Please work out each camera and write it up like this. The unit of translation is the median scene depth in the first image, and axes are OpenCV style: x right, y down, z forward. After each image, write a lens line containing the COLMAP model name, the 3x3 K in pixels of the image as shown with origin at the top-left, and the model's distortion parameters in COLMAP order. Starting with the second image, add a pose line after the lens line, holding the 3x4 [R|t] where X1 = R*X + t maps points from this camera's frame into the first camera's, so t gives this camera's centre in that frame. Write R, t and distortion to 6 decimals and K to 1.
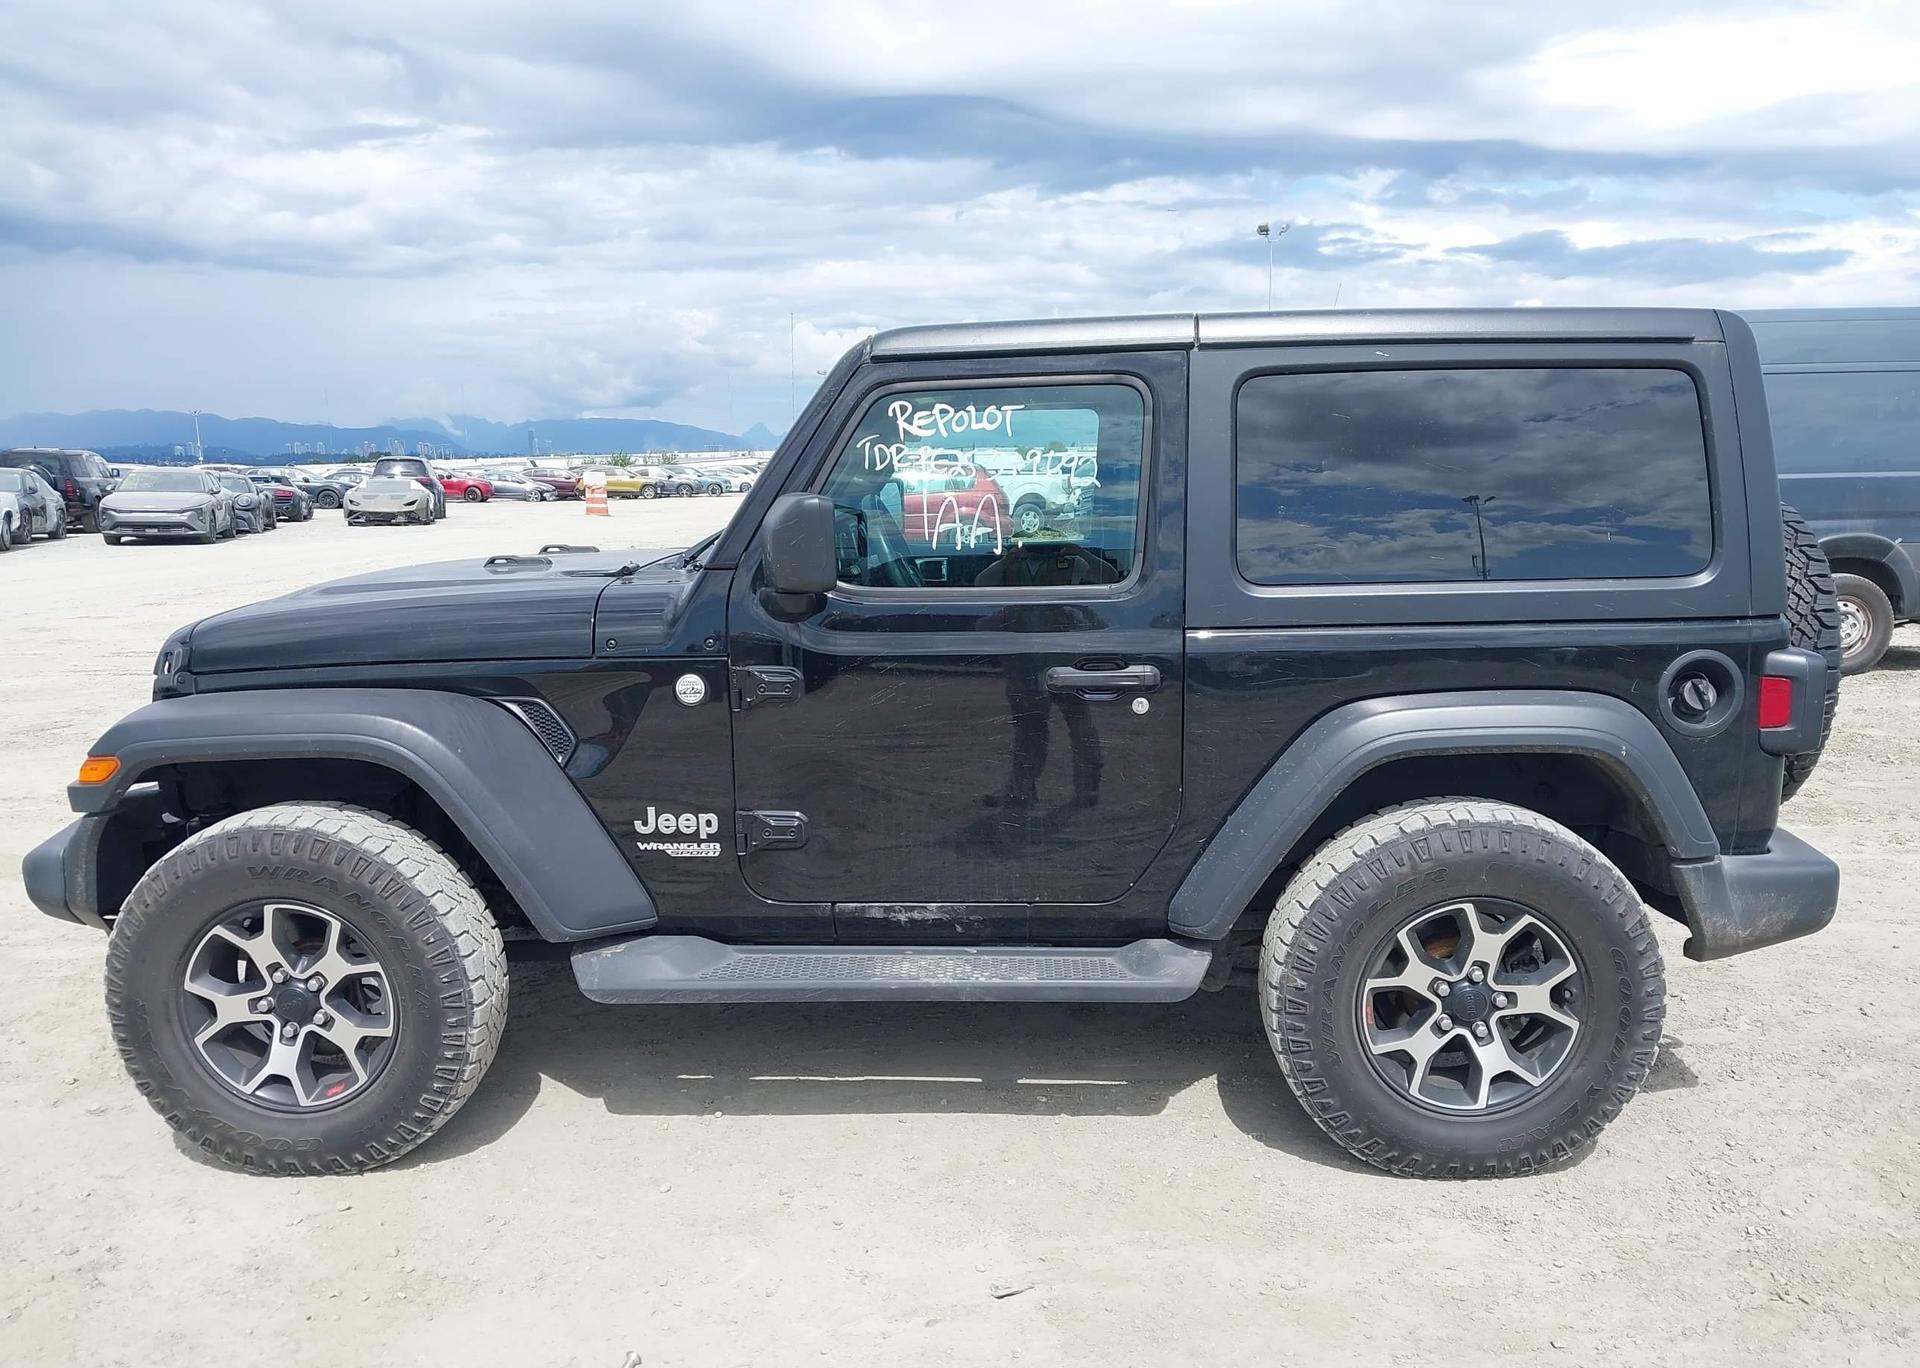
lens RADIAL K [[1547.0, 0, 982.9], [0, 1547.0, 663.7], [0, 0, 1]] dist [0.033908, -0.055817]
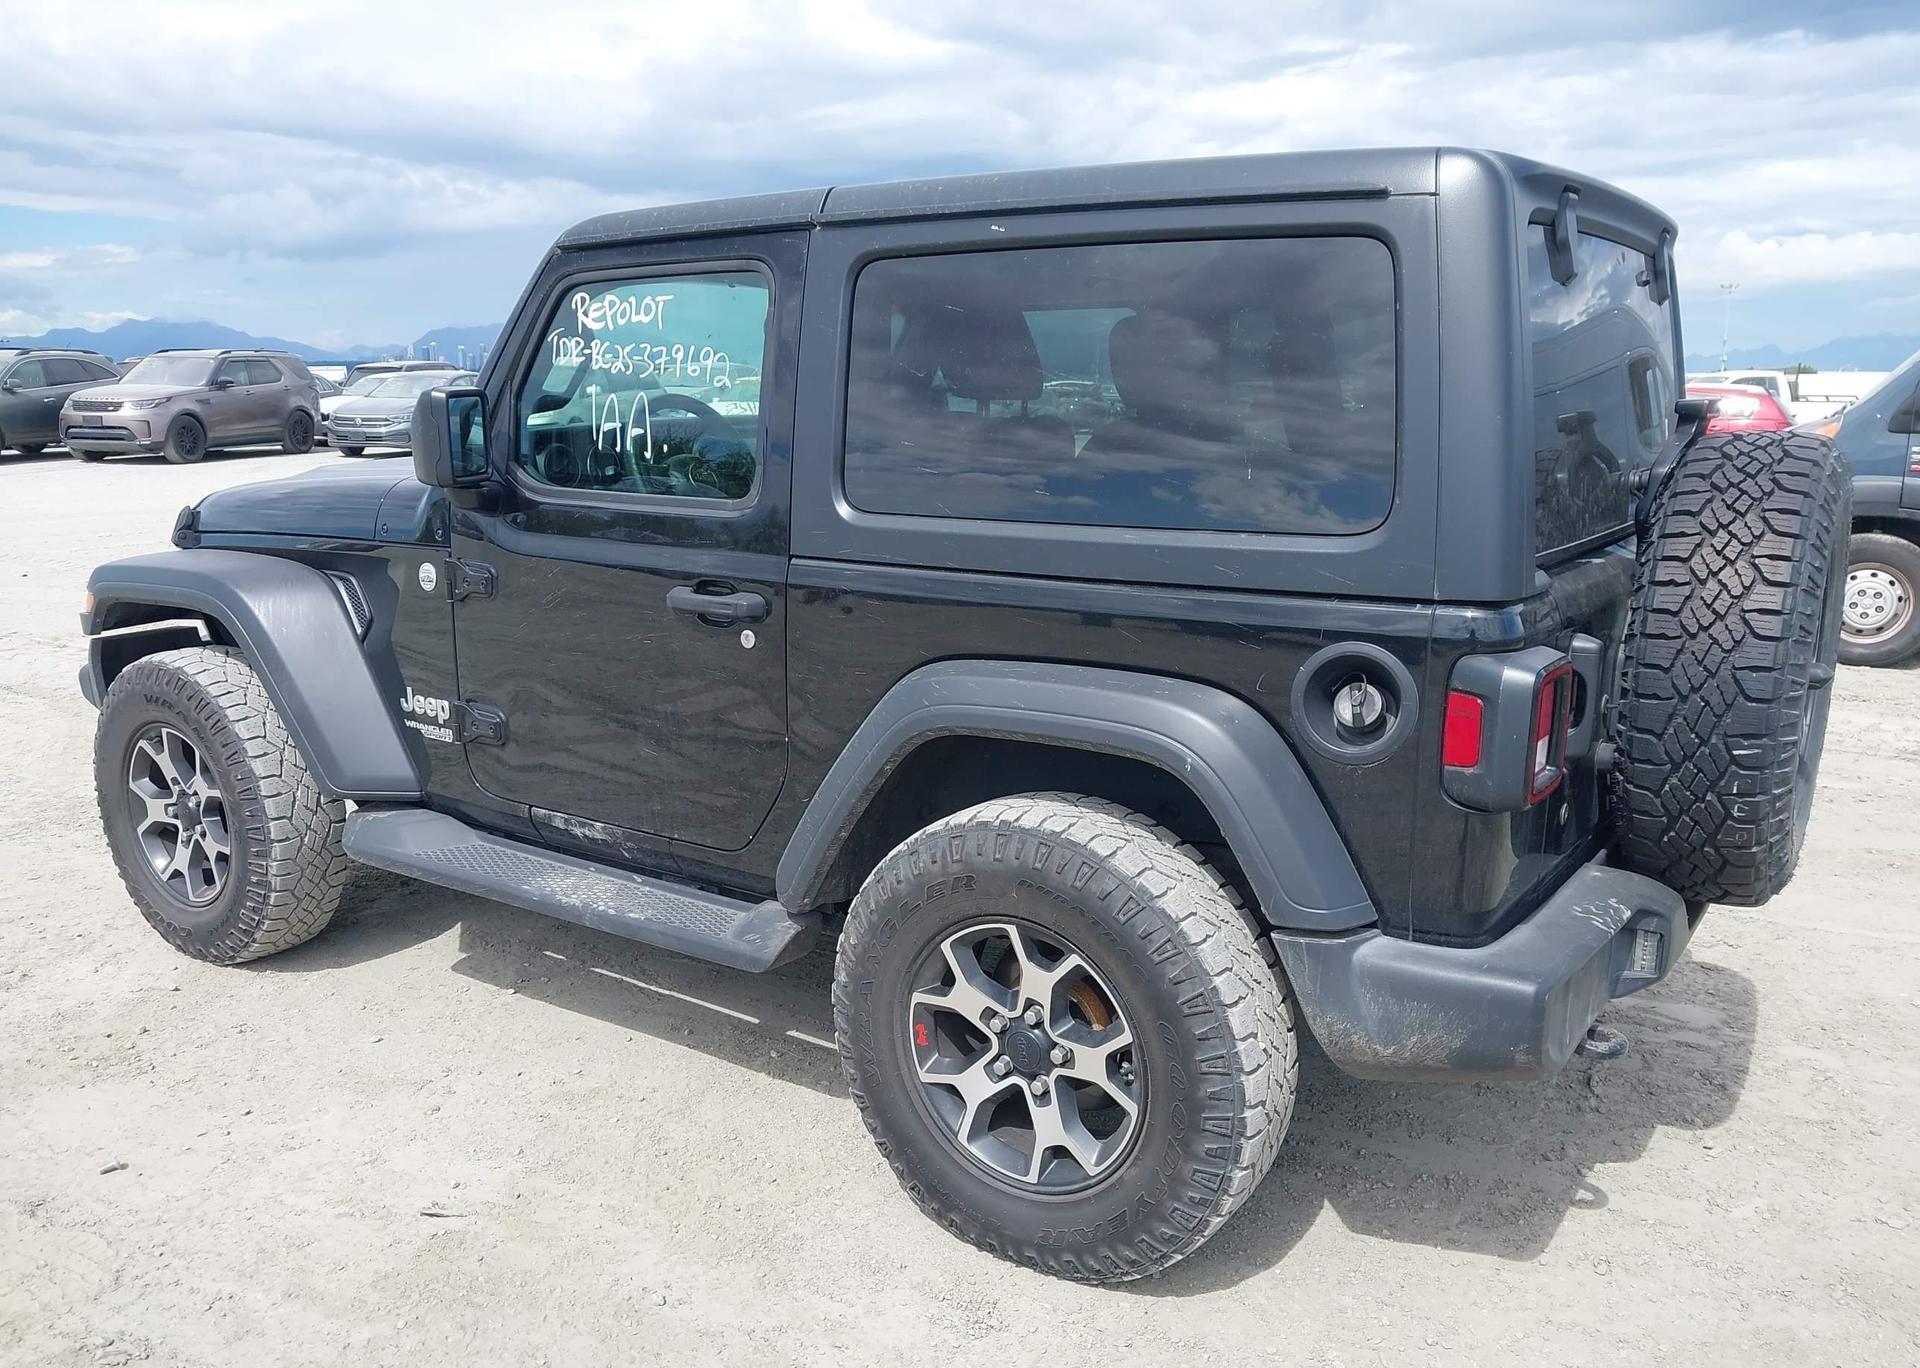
lens RADIAL K [[1547.0, 0, 977.4], [0, 1547.0, 676.2], [0, 0, 1]] dist [0.033908, -0.055817]
pose [[0.849088, 0.116891, -0.515157, 0.658611], [-0.087778, 0.992873, 0.080610, -0.033176], [0.520908, -0.023226, 0.853297, 0.302656]]
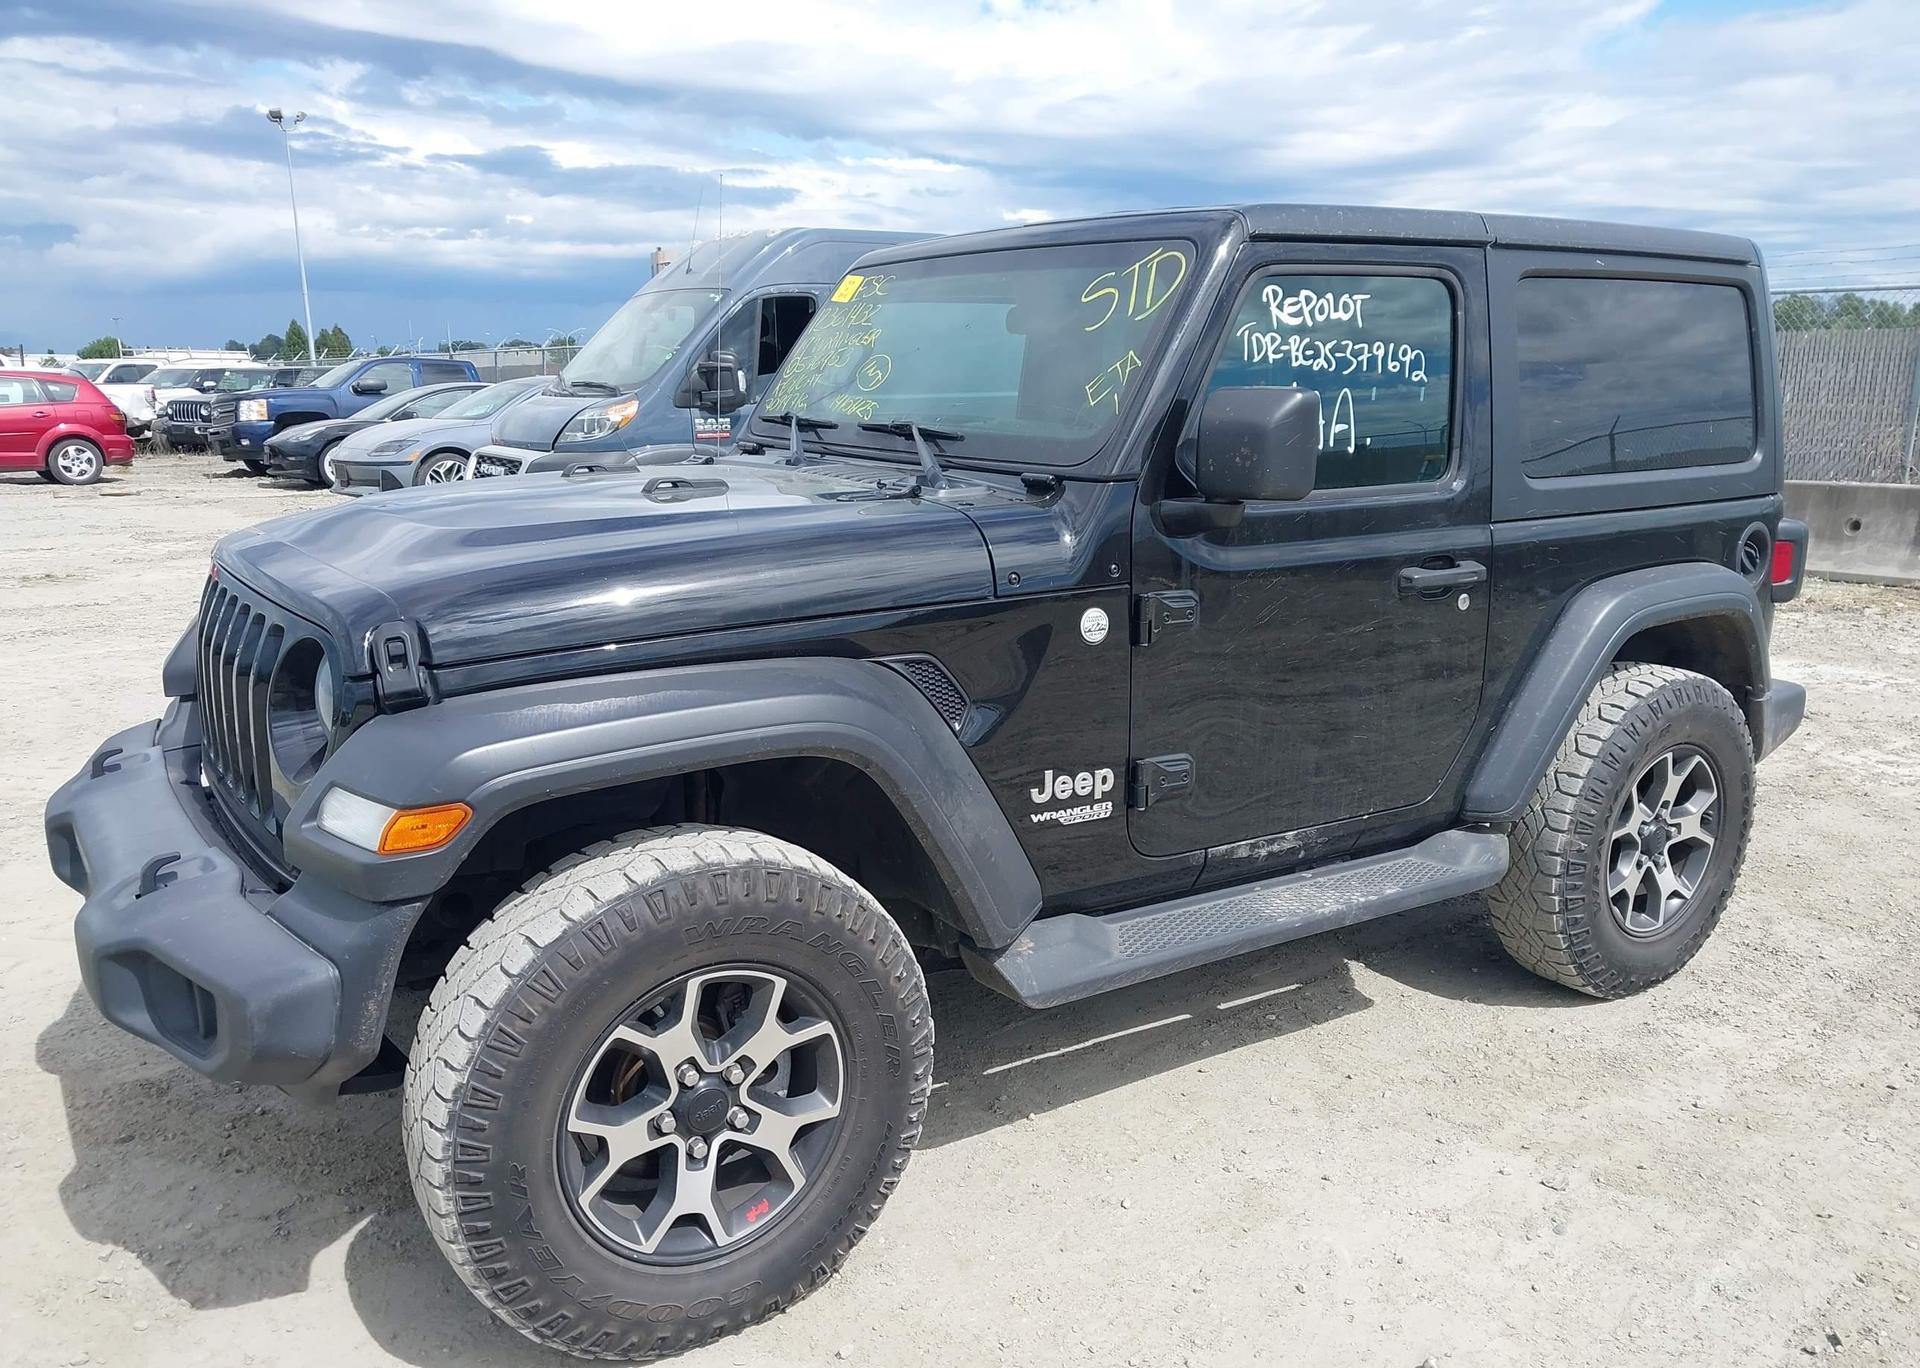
lens RADIAL K [[1556.8, 0, 966.8], [0, 1556.8, 688.7], [0, 0, 1]] dist [0.007650, -0.010354]
pose [[0.810074, -0.106551, 0.576565, -0.731340], [0.068191, 0.993797, 0.087849, -0.027299], [-0.582349, -0.031848, 0.812315, 0.352109]]
